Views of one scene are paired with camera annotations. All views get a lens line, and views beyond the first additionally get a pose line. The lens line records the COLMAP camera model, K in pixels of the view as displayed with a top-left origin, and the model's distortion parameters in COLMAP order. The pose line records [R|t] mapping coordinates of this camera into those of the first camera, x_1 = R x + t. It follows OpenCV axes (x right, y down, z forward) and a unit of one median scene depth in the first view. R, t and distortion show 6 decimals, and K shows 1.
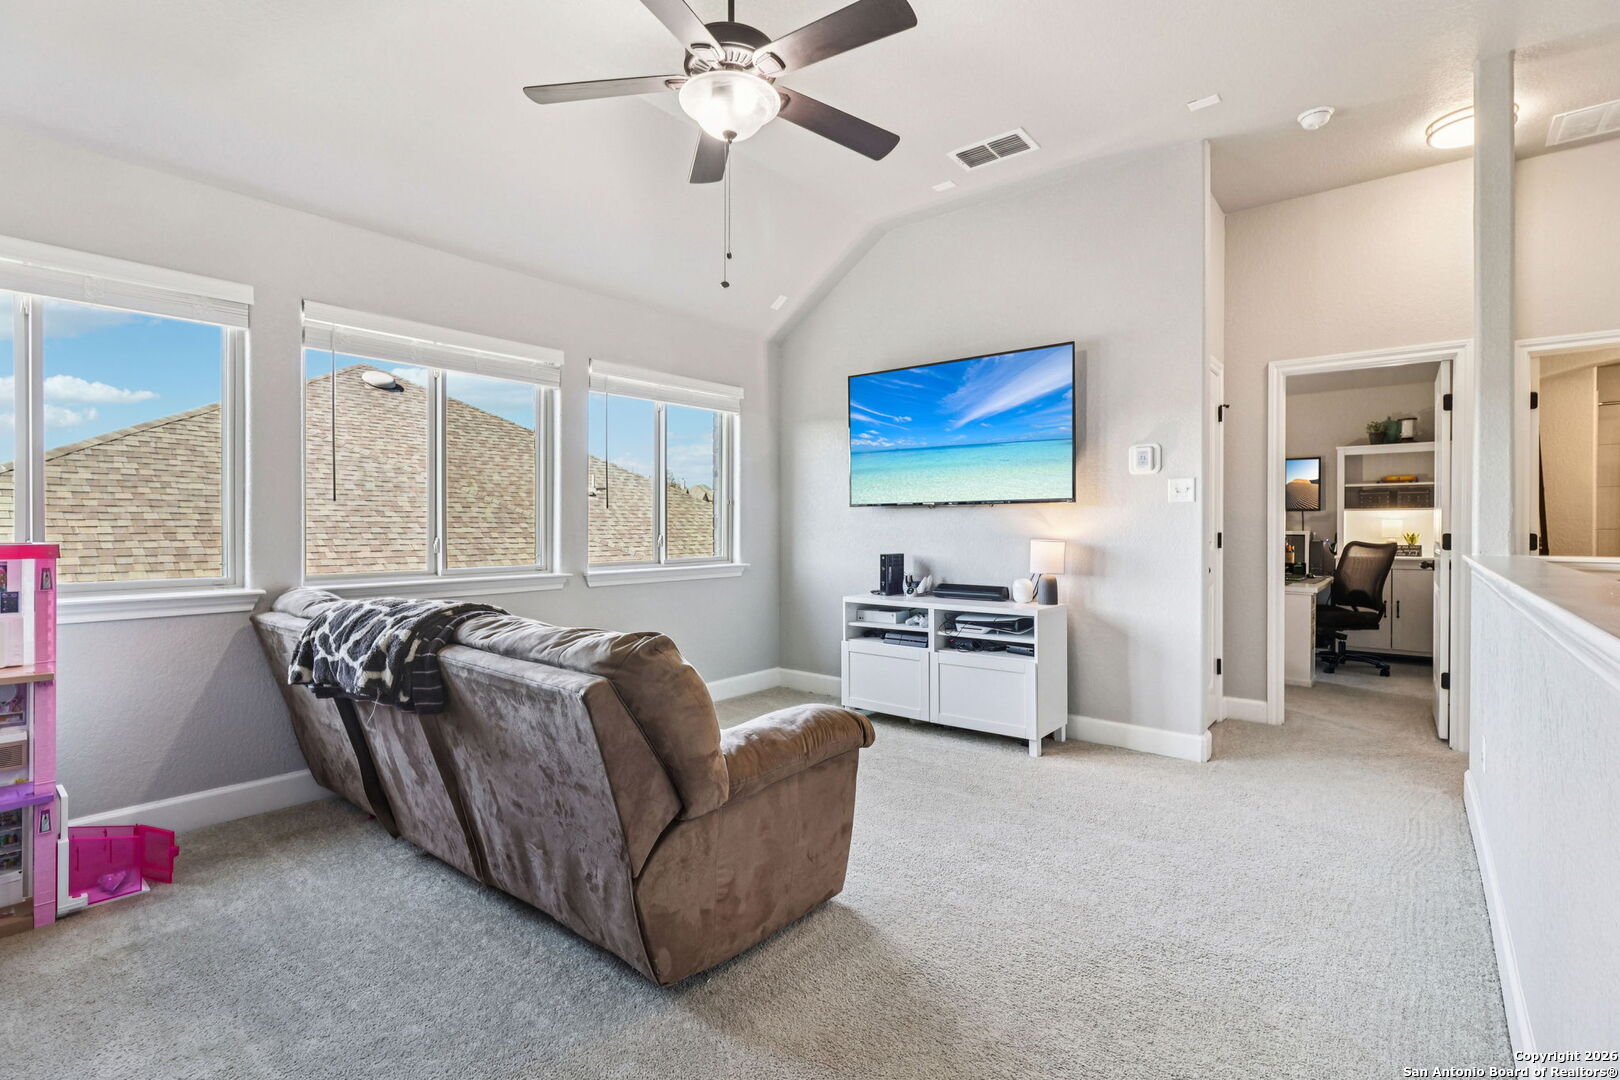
lens RADIAL K [[752.6, 0, 812.6], [0, 752.6, 525.7], [0, 0, 1]] dist [0.007857, -0.000922]
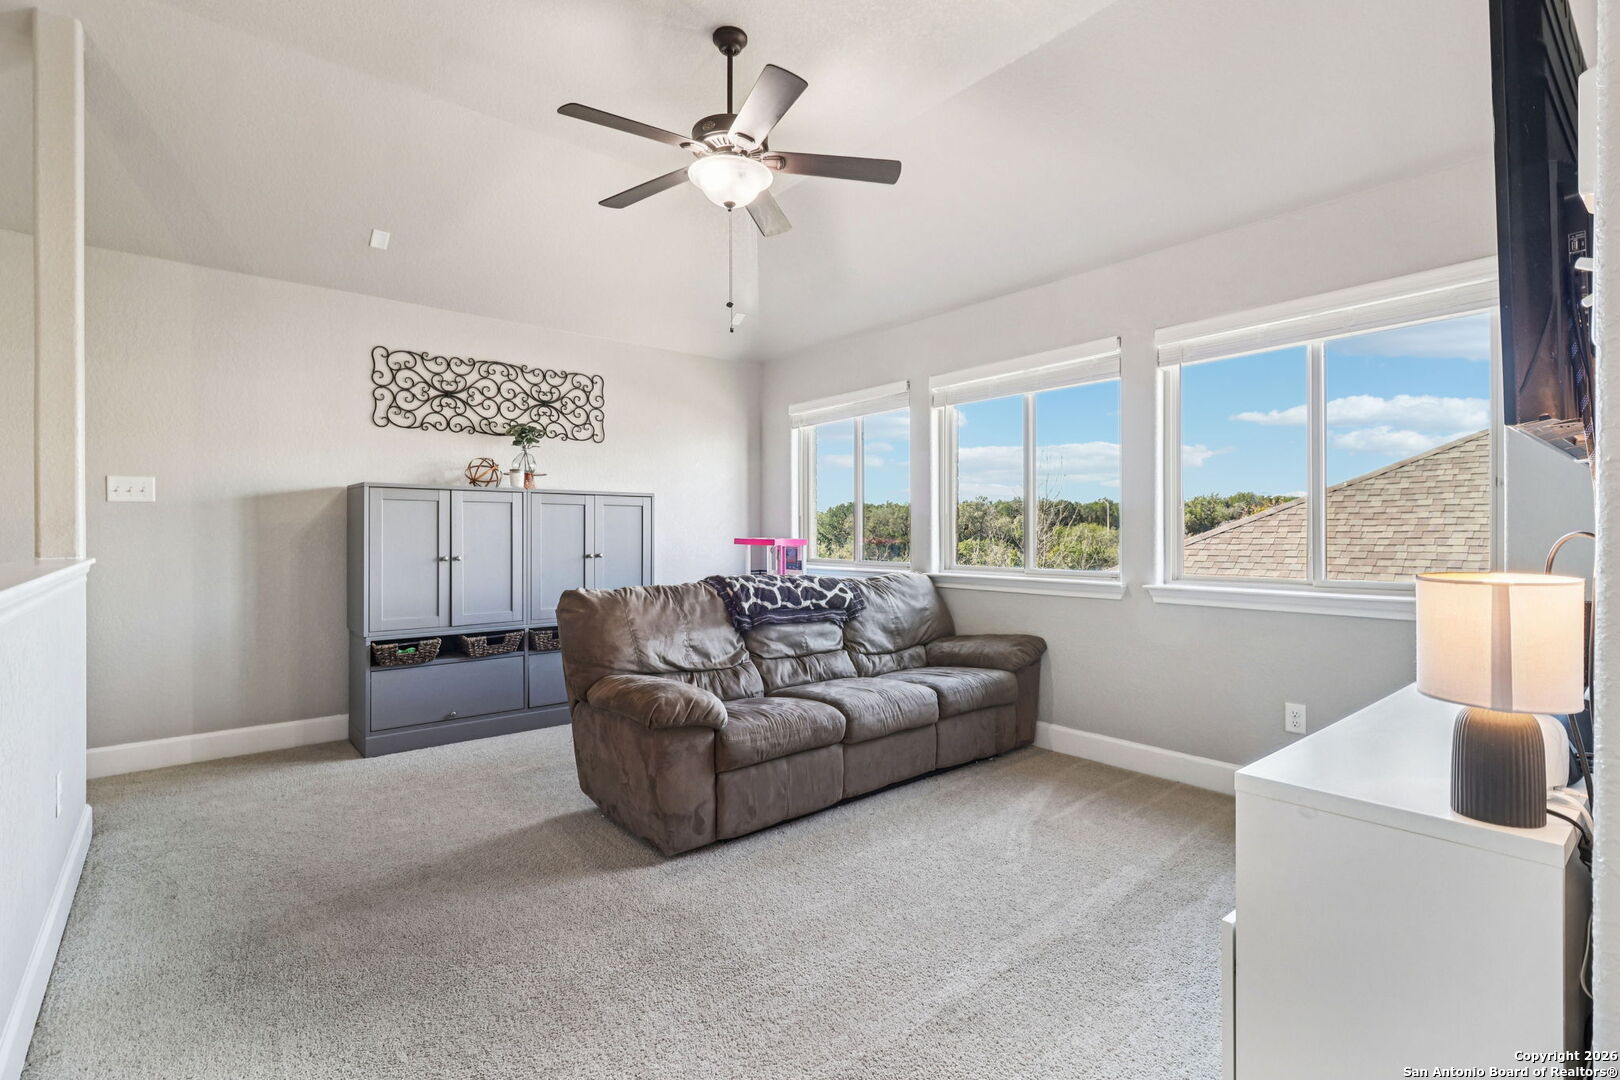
lens RADIAL K [[752.6, 0, 812.6], [0, 752.6, 525.7], [0, 0, 1]] dist [0.007857, -0.000922]
pose [[-0.194027, -0.010784, -0.980937, 0.590730], [0.003232, 0.999927, -0.011632, 0.004802], [0.980991, -0.005428, -0.193978, 0.768039]]
